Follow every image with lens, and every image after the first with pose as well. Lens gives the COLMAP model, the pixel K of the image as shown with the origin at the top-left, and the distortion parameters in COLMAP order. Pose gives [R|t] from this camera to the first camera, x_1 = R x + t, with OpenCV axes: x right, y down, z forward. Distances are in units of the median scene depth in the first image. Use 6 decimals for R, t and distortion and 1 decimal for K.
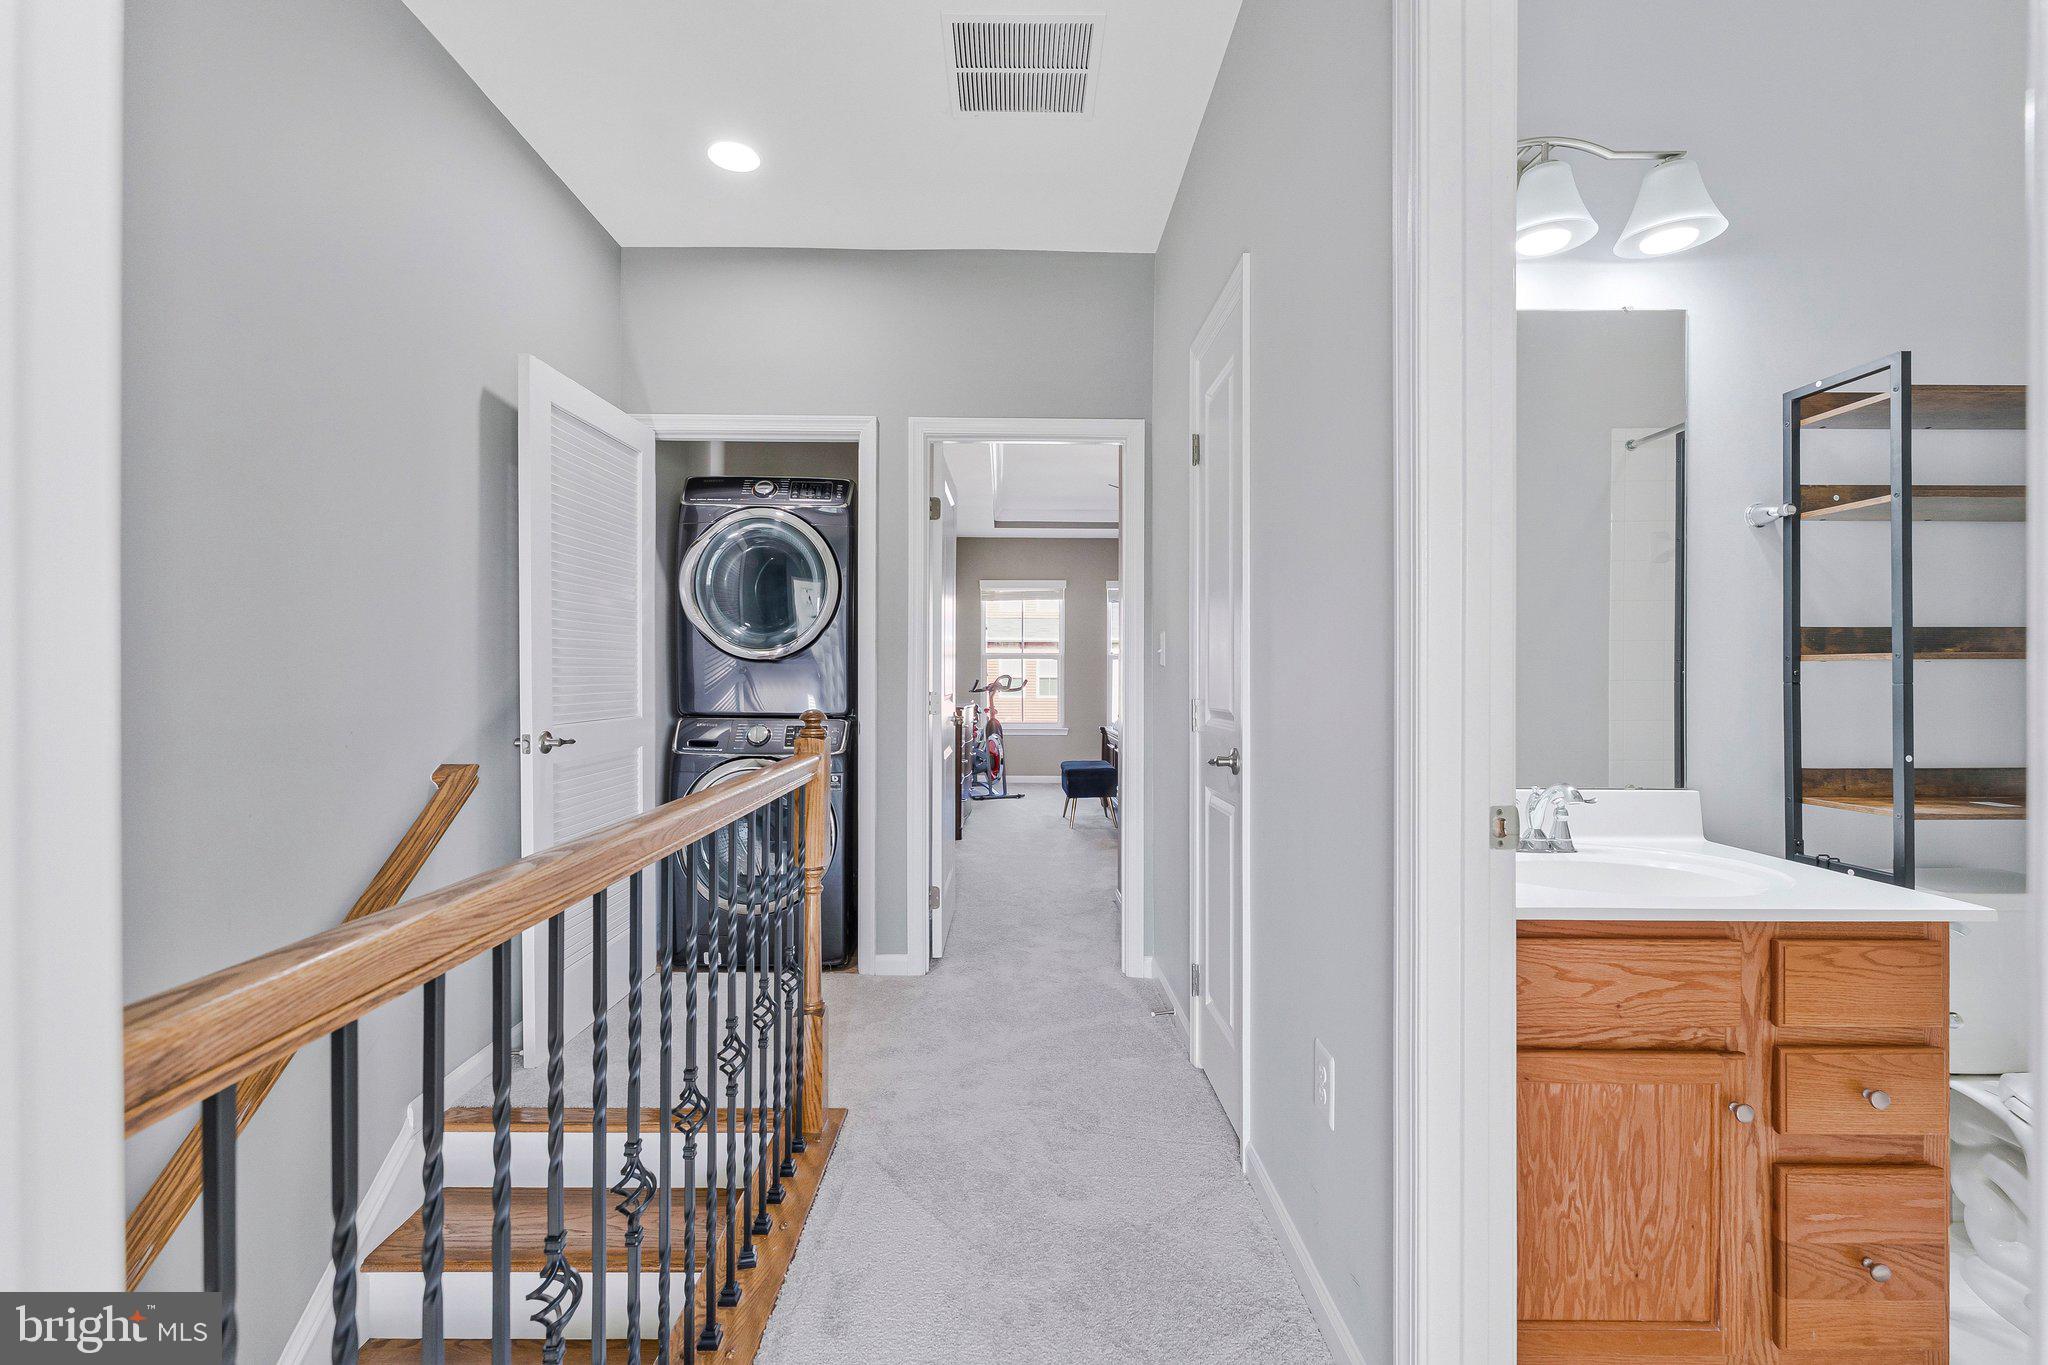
lens RADIAL K [[887.7, 0, 1018.7], [0, 887.7, 678.6], [0, 0, 1]] dist [0.001923, -0.000310]
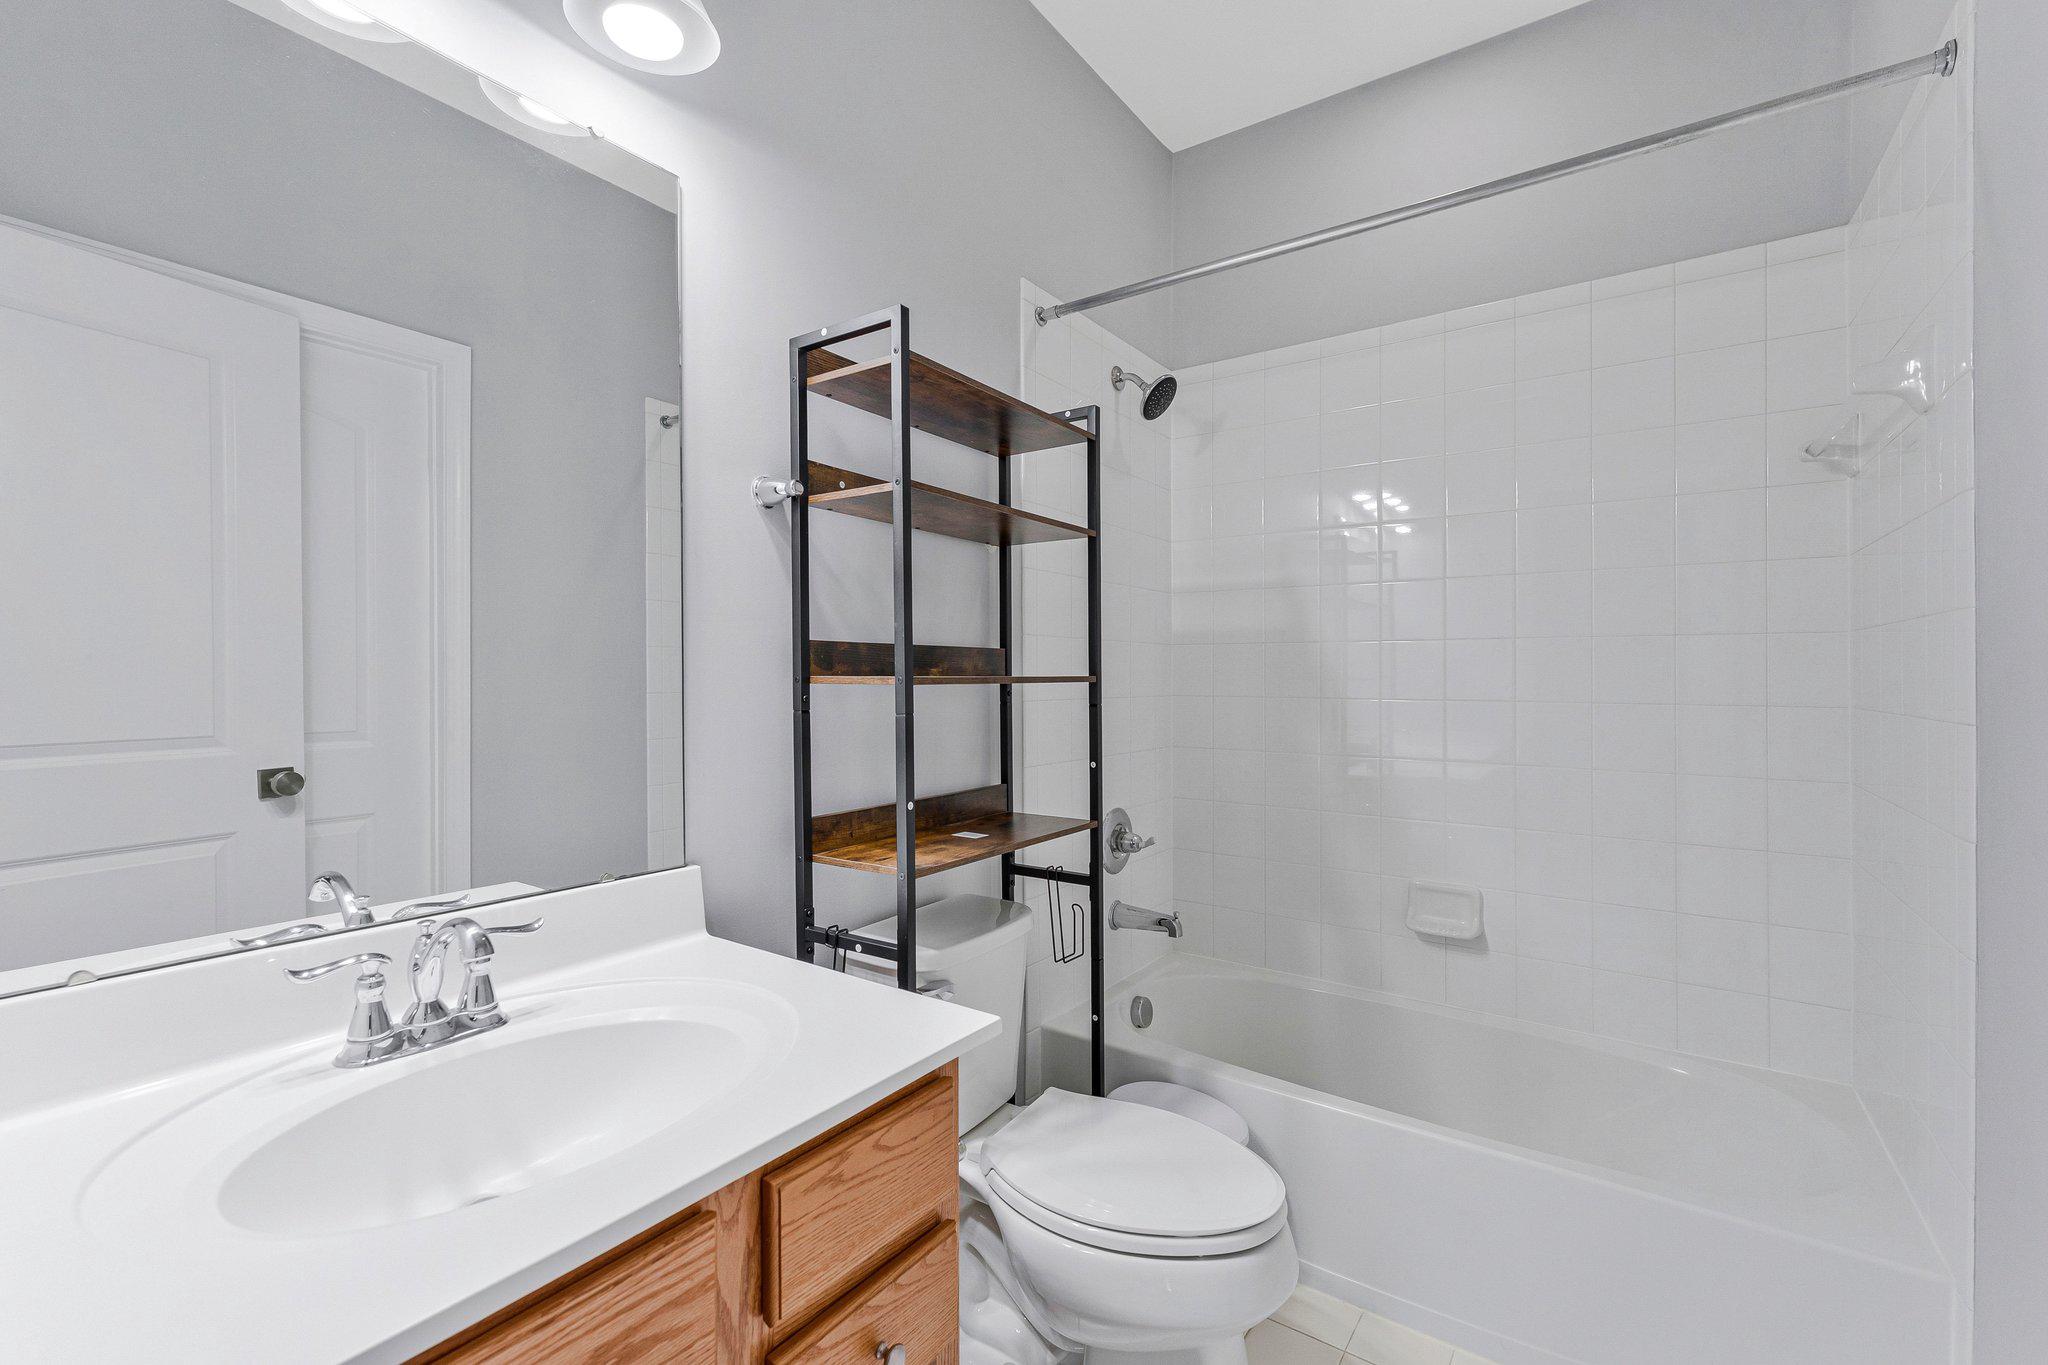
lens RADIAL K [[887.7, 0, 1018.7], [0, 887.7, 678.6], [0, 0, 1]] dist [0.001923, -0.000310]
pose [[0.591896, -0.007035, 0.805984, 0.359972], [0.005336, 0.999974, 0.004810, -0.027373], [-0.805997, 0.001453, 0.591918, 0.390343]]
